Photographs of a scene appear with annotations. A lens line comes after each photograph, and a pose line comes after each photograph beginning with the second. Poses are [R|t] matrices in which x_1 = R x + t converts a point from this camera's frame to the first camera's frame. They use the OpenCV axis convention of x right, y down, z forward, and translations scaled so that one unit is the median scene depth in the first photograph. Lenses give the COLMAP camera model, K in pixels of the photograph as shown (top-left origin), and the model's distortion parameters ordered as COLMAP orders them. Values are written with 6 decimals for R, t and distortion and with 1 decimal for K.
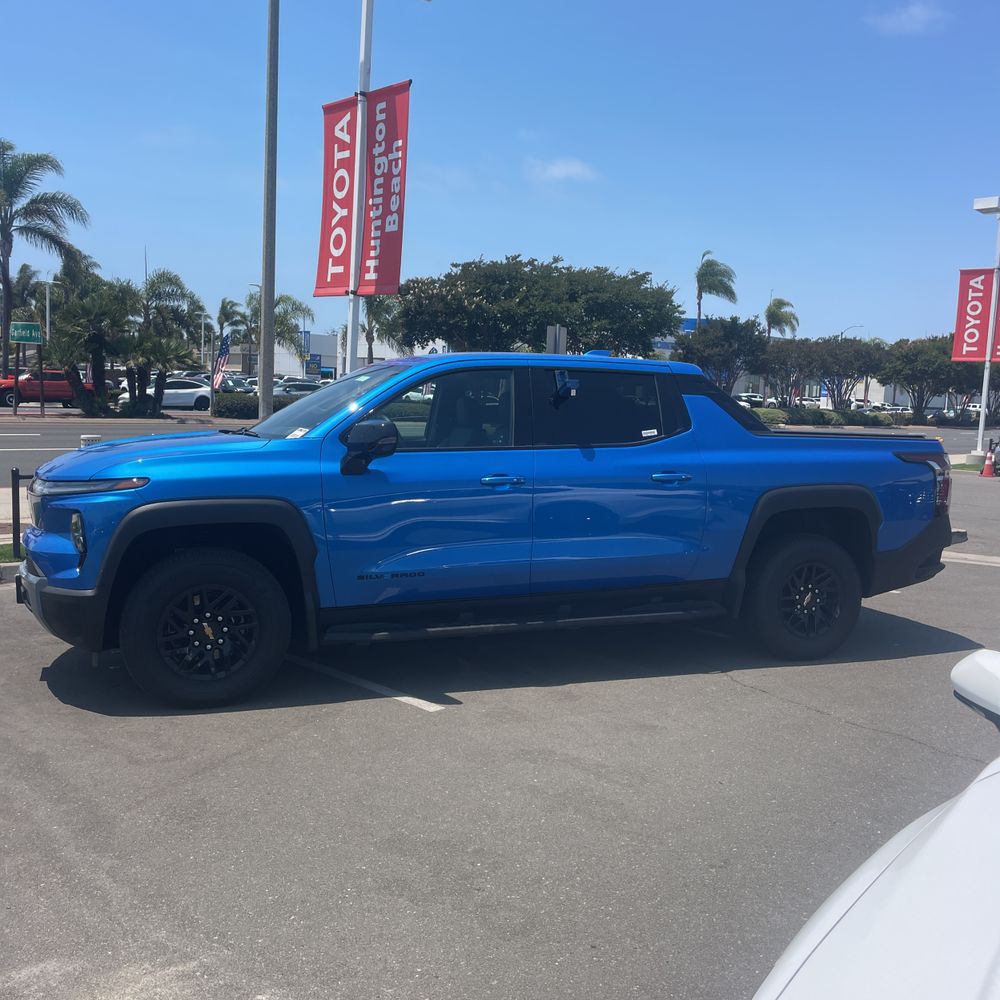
lens RADIAL K [[980.8, 0, 522.6], [0, 980.8, 478.0], [0, 0, 1]] dist [0.098520, -0.136053]
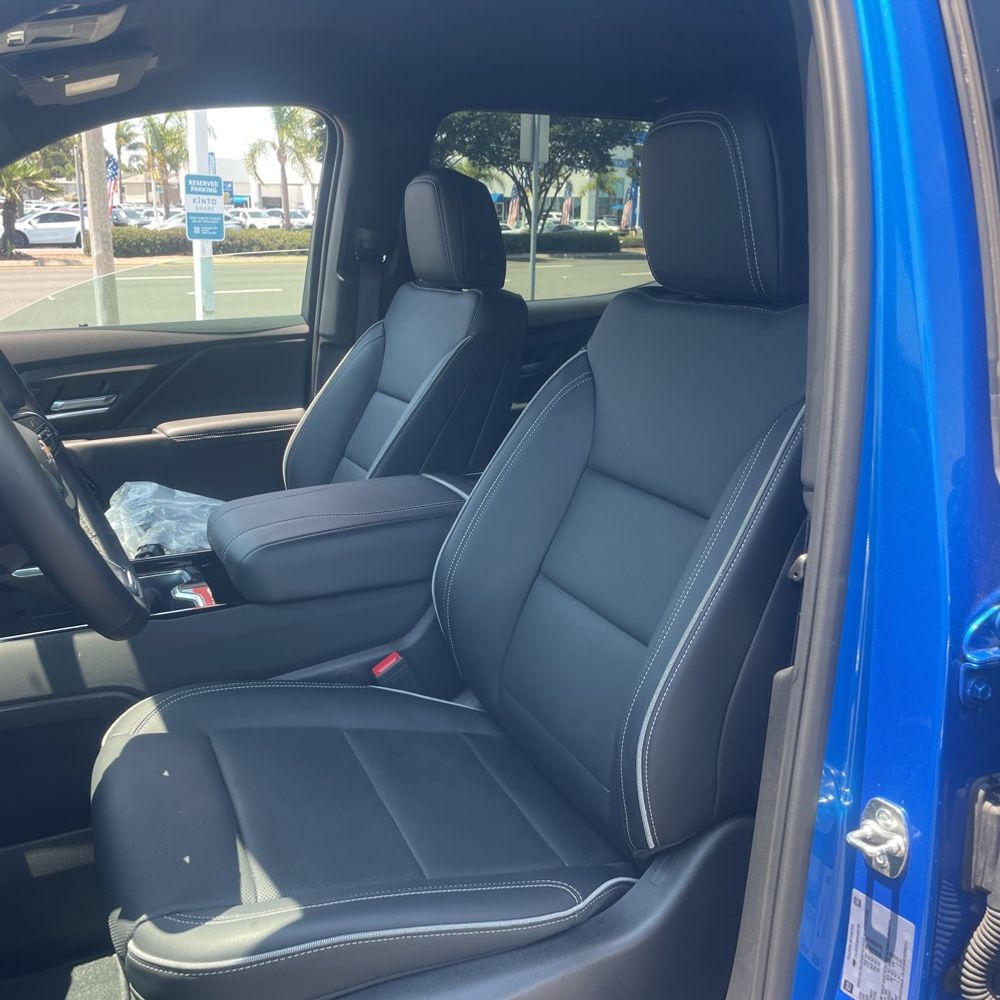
lens RADIAL K [[1002.3, 0, 511.7], [0, 1002.3, 482.3], [0, 0, 1]] dist [0.094041, -0.125559]
pose [[0.998214, -0.038088, 0.046031, -0.011029], [0.029861, 0.985370, 0.167794, -0.009177], [-0.051748, -0.166120, 0.984747, 0.146346]]
